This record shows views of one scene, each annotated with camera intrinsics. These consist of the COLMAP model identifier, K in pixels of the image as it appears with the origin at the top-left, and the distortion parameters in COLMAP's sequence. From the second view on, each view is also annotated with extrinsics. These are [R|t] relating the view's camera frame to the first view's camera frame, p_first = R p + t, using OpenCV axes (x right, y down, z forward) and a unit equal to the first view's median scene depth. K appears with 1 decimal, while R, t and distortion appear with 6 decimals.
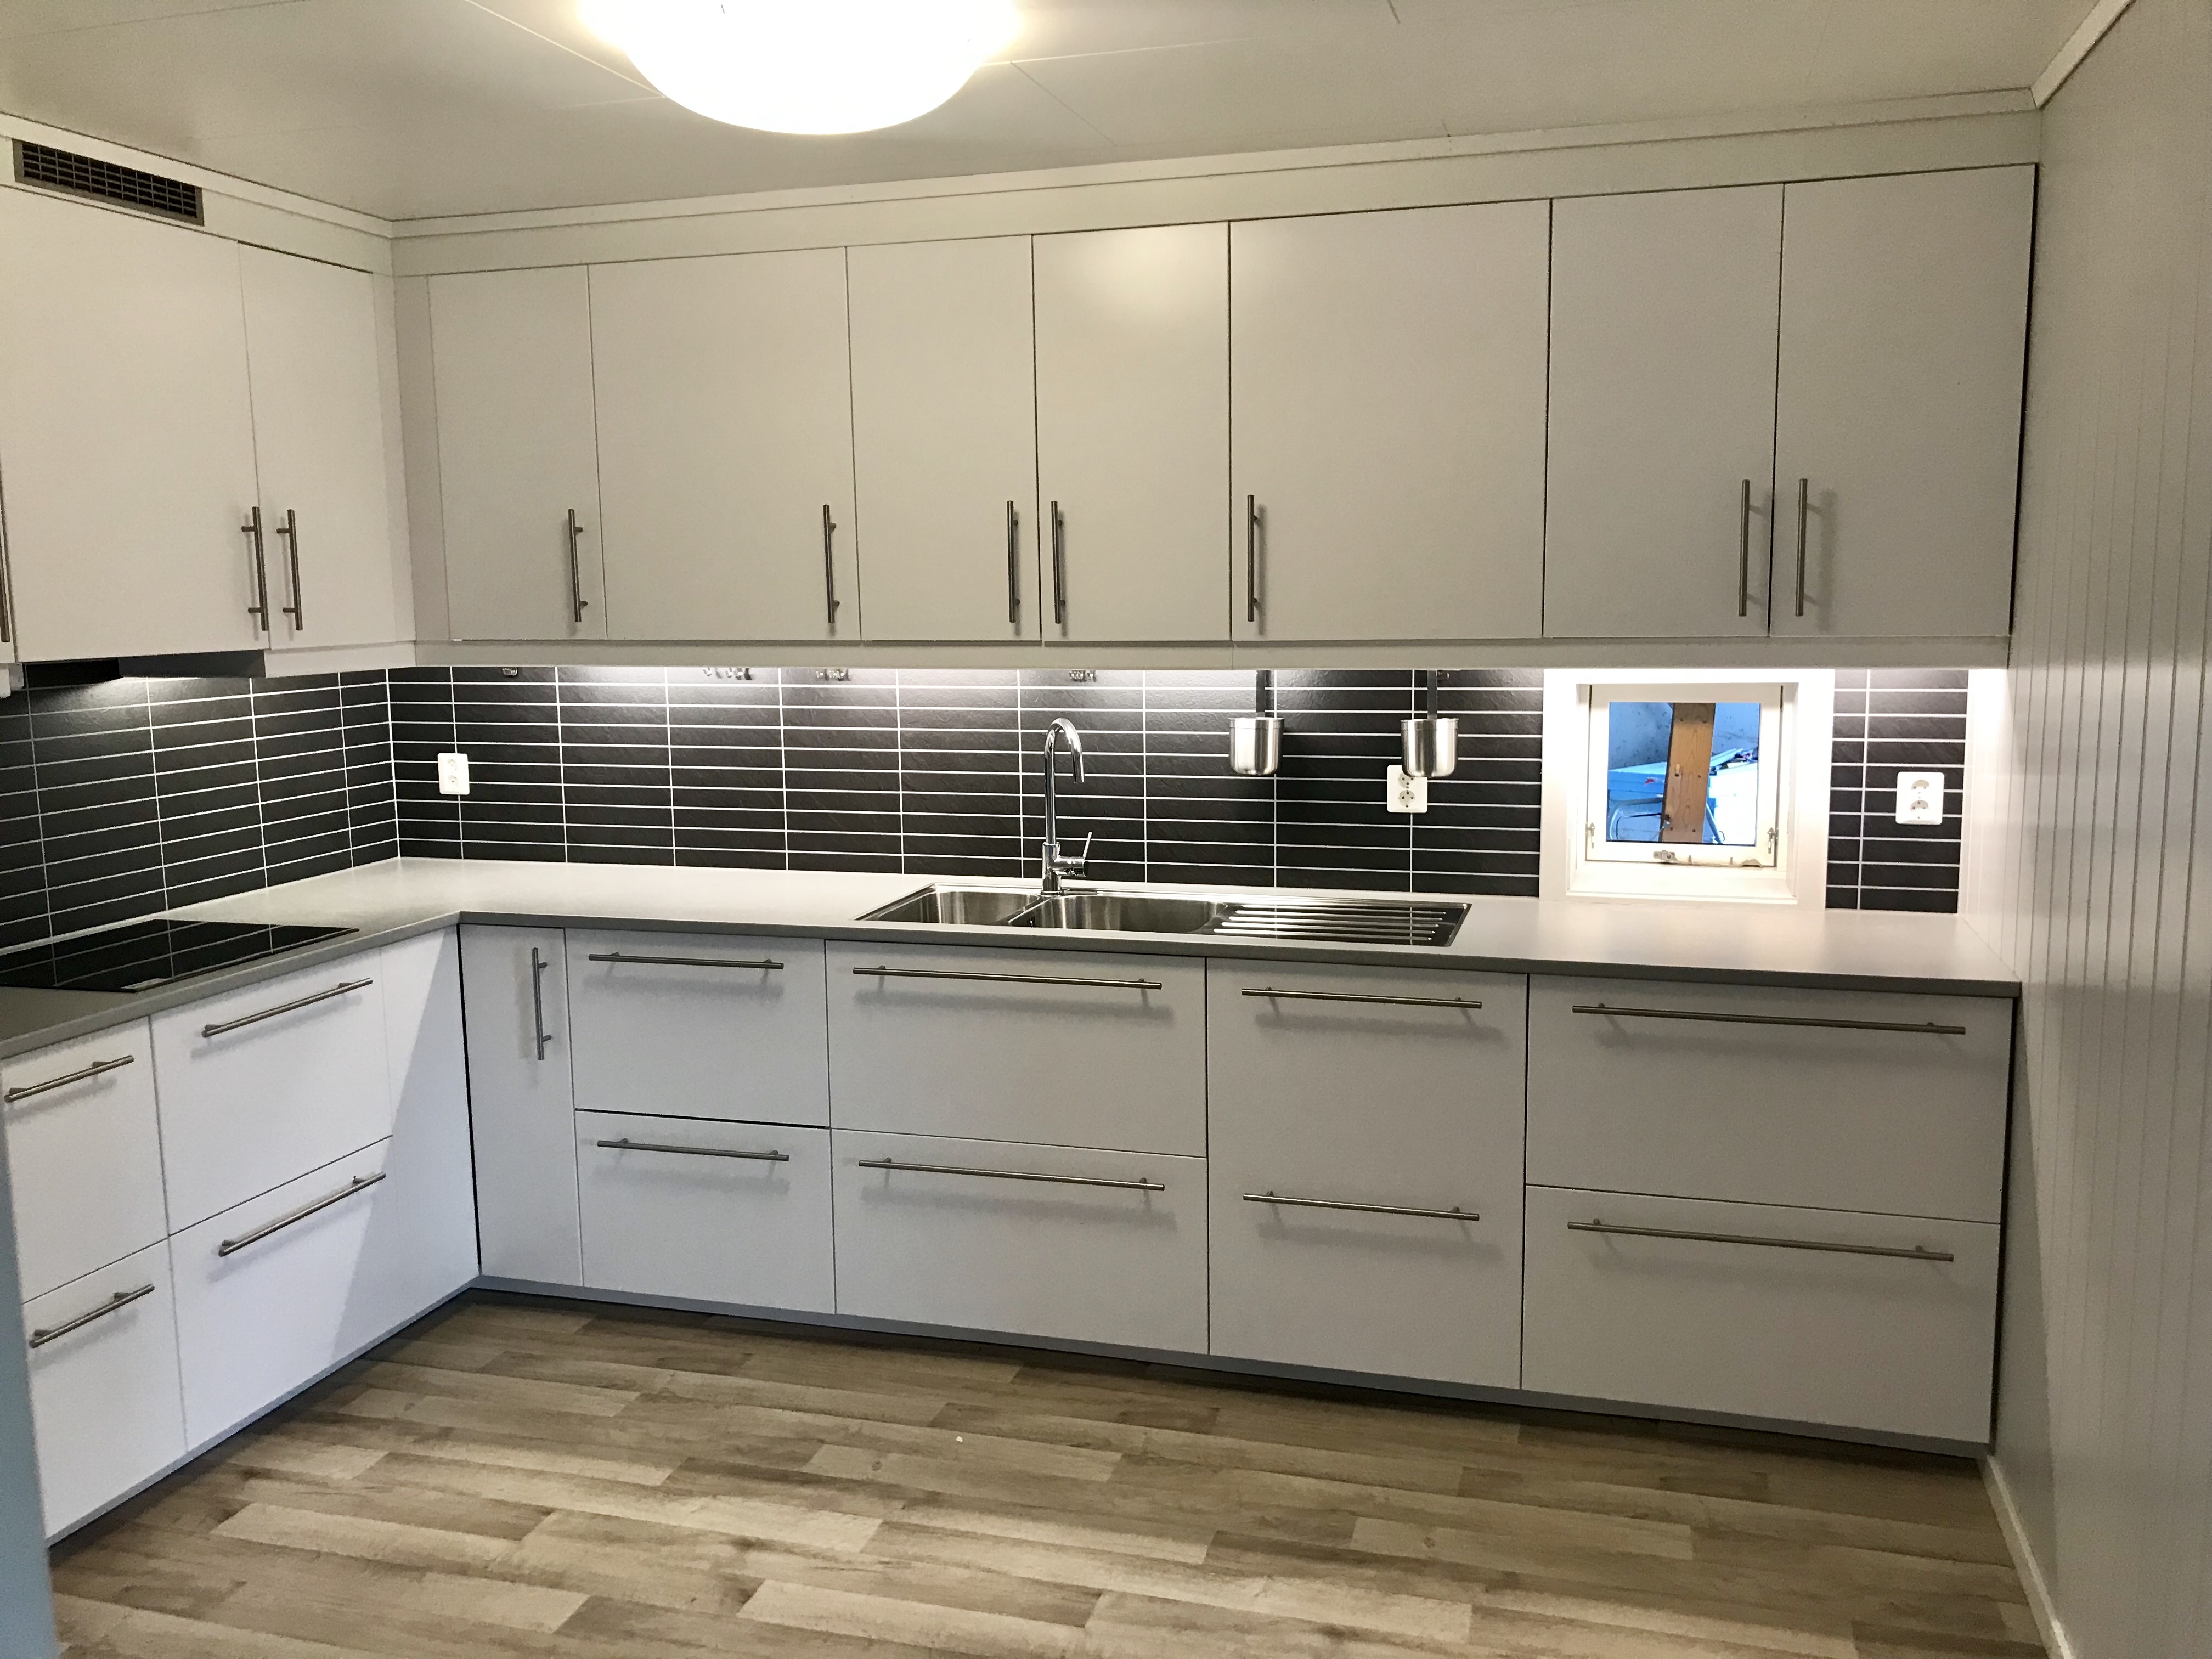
lens RADIAL K [[1795.9, 0, 1106.0], [0, 1795.9, 829.5], [0, 0, 1]] dist [0.046142, -0.073036]
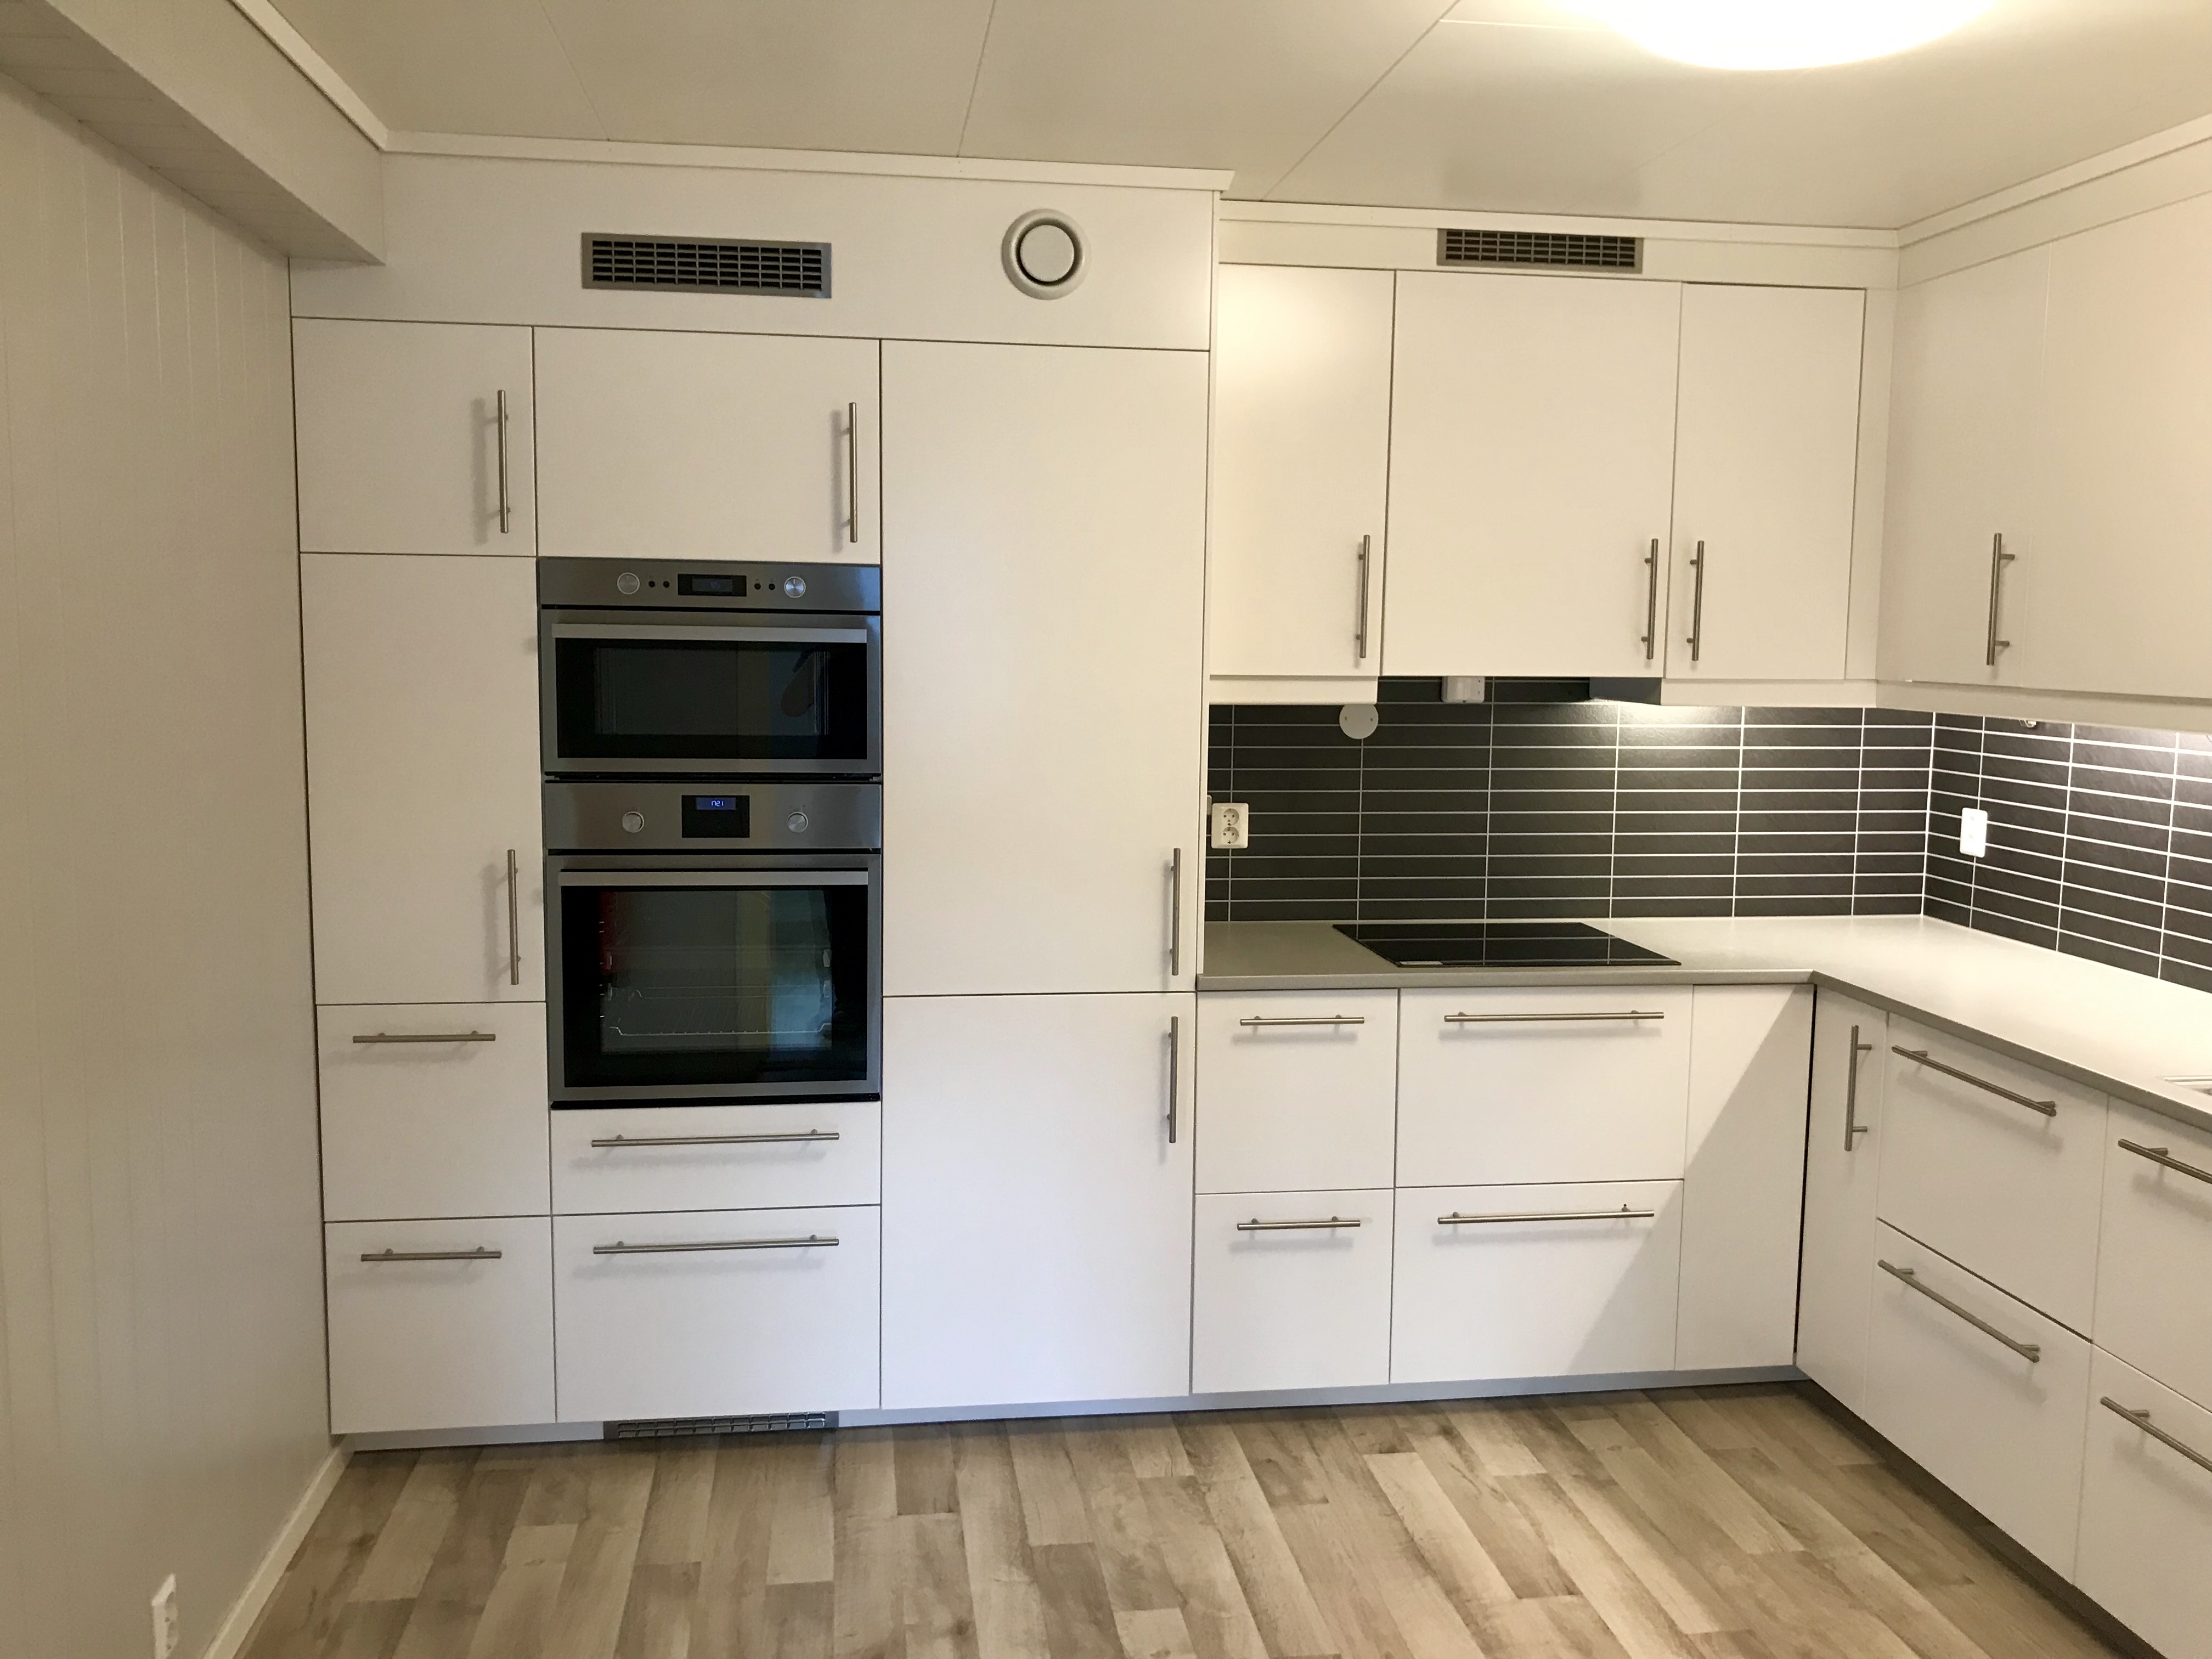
lens RADIAL K [[1816.0, 0, 1106.0], [0, 1816.0, 829.5], [0, 0, 1]] dist [0.004001, 0.003146]
pose [[0.411272, 0.121501, -0.903378, 0.344197], [-0.143102, 0.987393, 0.067652, -0.039489], [0.900209, 0.101452, 0.423474, 0.288425]]
